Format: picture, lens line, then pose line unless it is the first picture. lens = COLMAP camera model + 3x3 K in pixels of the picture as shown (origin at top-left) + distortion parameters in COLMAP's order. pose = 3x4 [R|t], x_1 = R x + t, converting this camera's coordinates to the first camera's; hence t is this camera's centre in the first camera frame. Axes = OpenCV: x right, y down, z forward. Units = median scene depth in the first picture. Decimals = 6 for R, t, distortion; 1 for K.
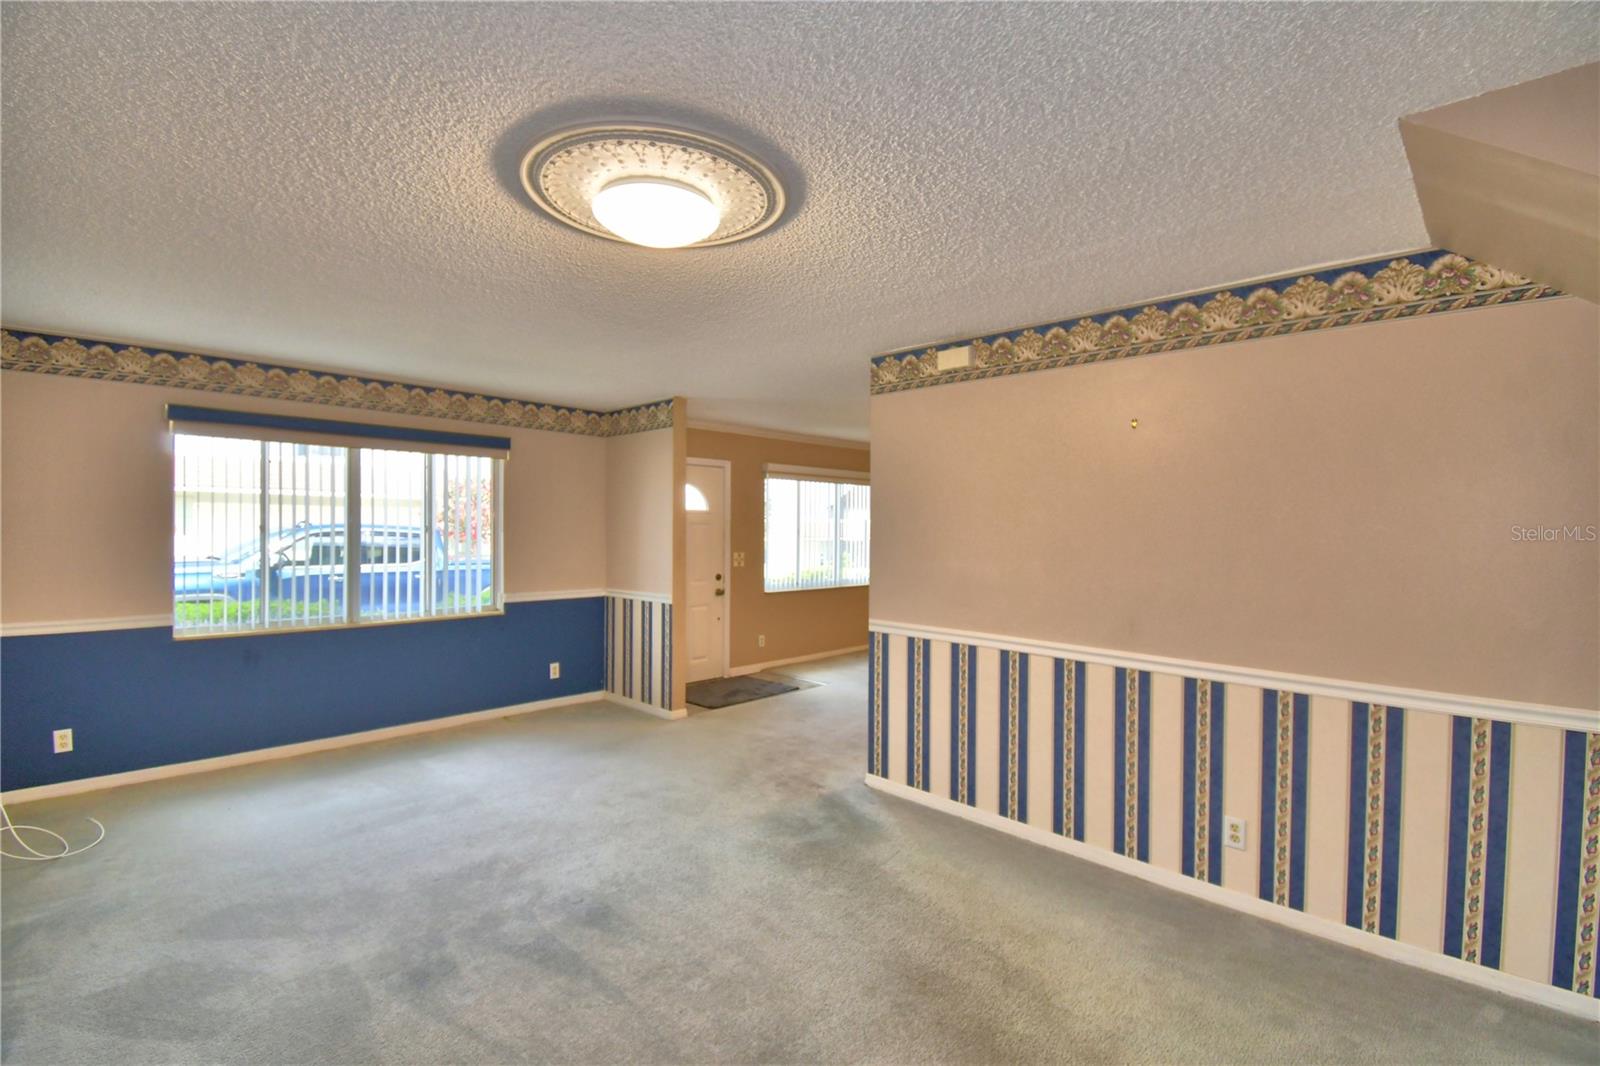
lens RADIAL K [[699.3, 0, 791.0], [0, 699.3, 529.4], [0, 0, 1]] dist [0.018283, -0.024979]
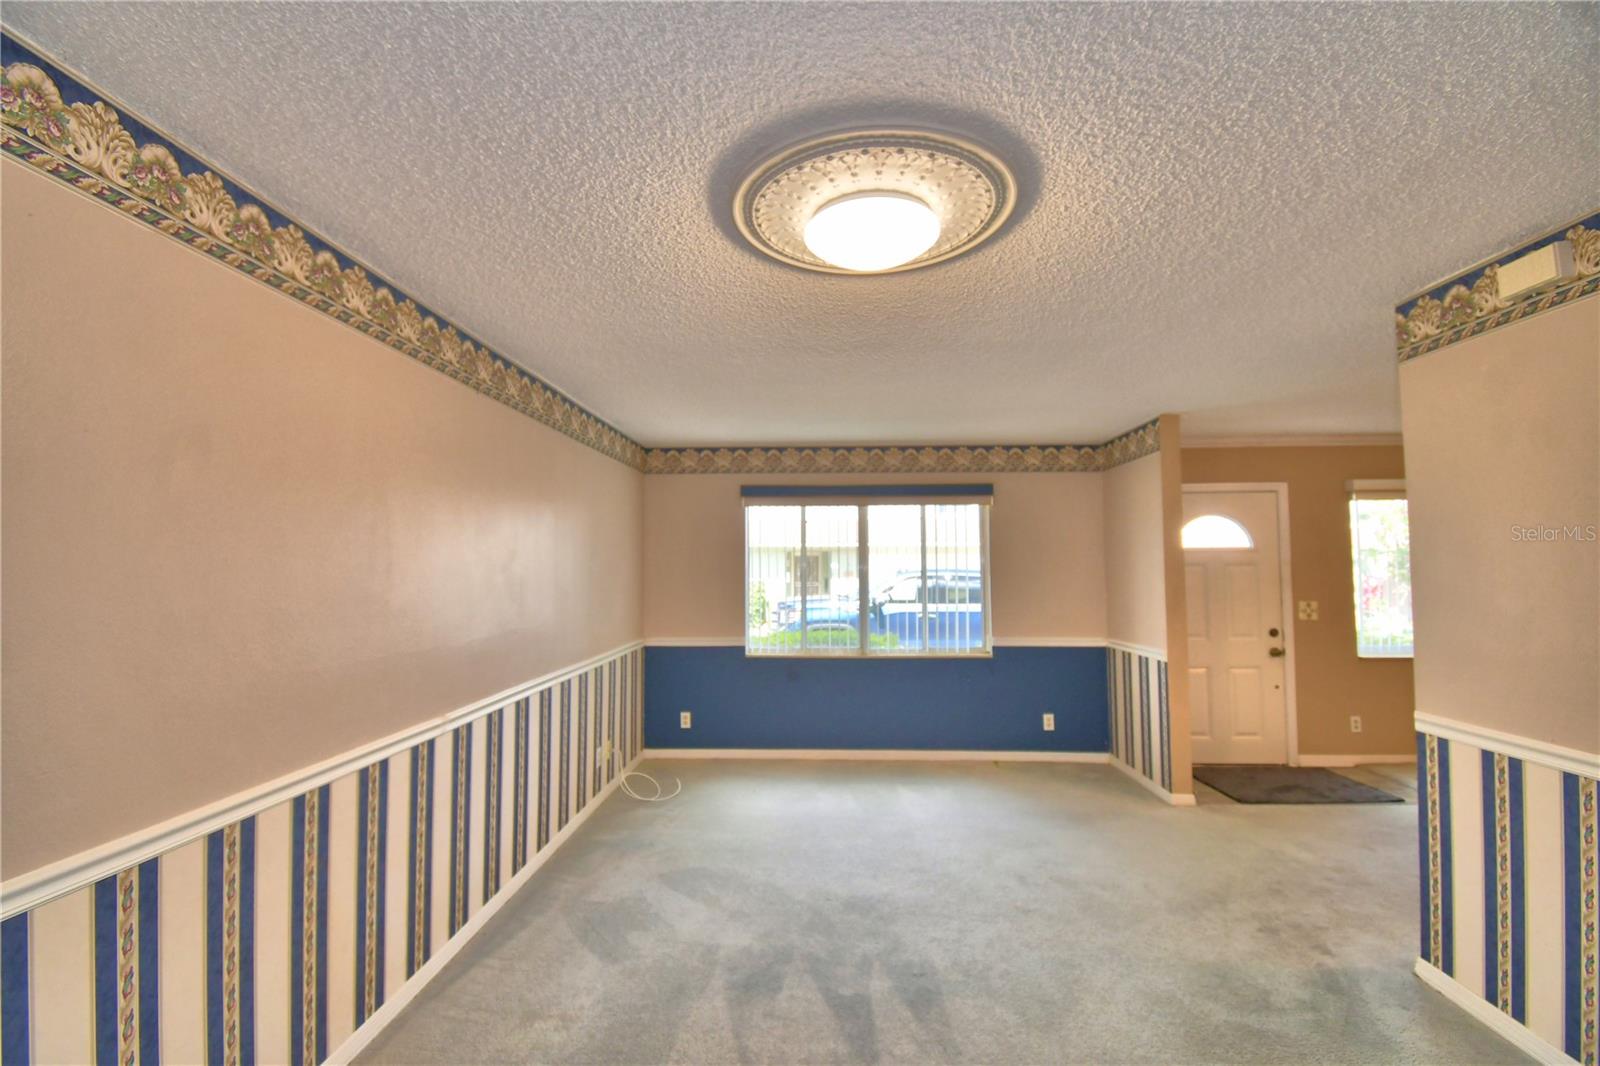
lens RADIAL K [[687.9, 0, 800.0], [0, 687.9, 533.0], [0, 0, 1]] dist [0.017312, -0.024405]
pose [[0.676453, -0.050752, -0.734735, 0.196829], [0.008485, 0.998094, -0.061132, 0.000260], [0.736437, 0.035119, 0.675594, 0.165099]]
